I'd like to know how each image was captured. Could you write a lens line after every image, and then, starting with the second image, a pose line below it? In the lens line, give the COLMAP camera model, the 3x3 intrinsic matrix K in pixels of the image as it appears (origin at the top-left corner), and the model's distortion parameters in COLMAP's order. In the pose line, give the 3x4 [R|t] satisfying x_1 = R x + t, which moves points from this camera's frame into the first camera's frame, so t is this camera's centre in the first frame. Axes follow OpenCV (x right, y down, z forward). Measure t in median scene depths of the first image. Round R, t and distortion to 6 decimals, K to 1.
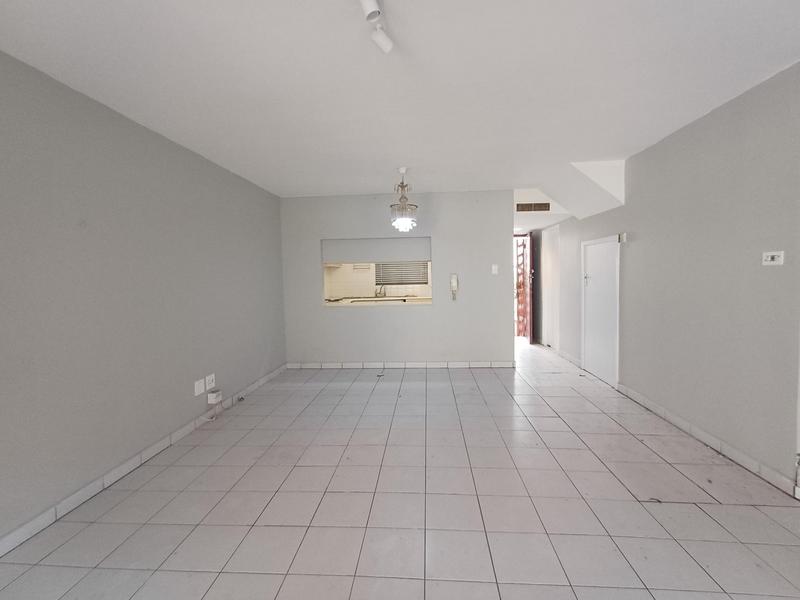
lens RADIAL K [[362.9, 0, 399.9], [0, 362.9, 298.6], [0, 0, 1]] dist [0.003821, 0.001227]
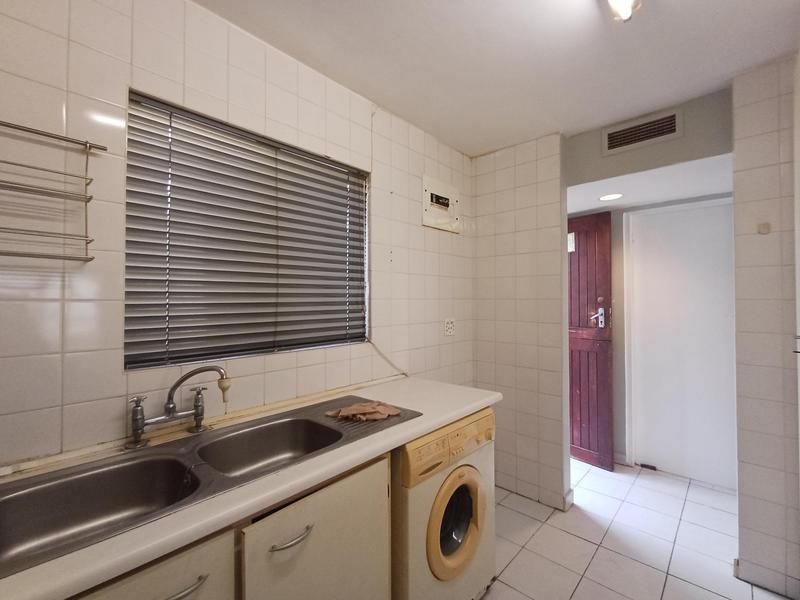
lens RADIAL K [[362.9, 0, 401.2], [0, 362.9, 296.3], [0, 0, 1]] dist [0.003821, 0.001227]
pose [[0.621222, 0.032288, 0.782969, -0.180414], [0.045421, 0.995987, -0.077110, -0.076480], [-0.782317, 0.083466, 0.617263, 1.216184]]
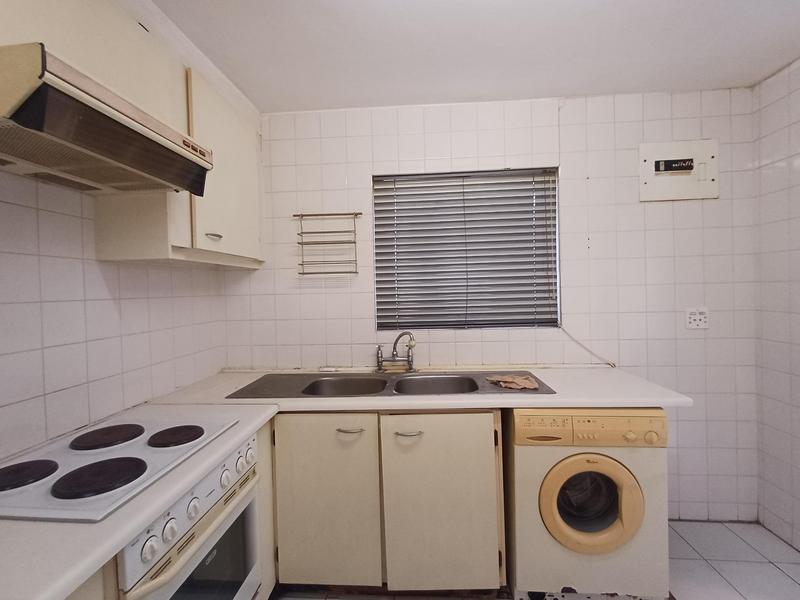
lens RADIAL K [[362.9, 0, 402.2], [0, 362.9, 299.5], [0, 0, 1]] dist [0.003821, 0.001227]
pose [[0.999992, 0.001587, -0.003728, -0.069856], [-0.001777, 0.998668, -0.051571, -0.069325], [0.003641, 0.051577, 0.998662, 1.065597]]
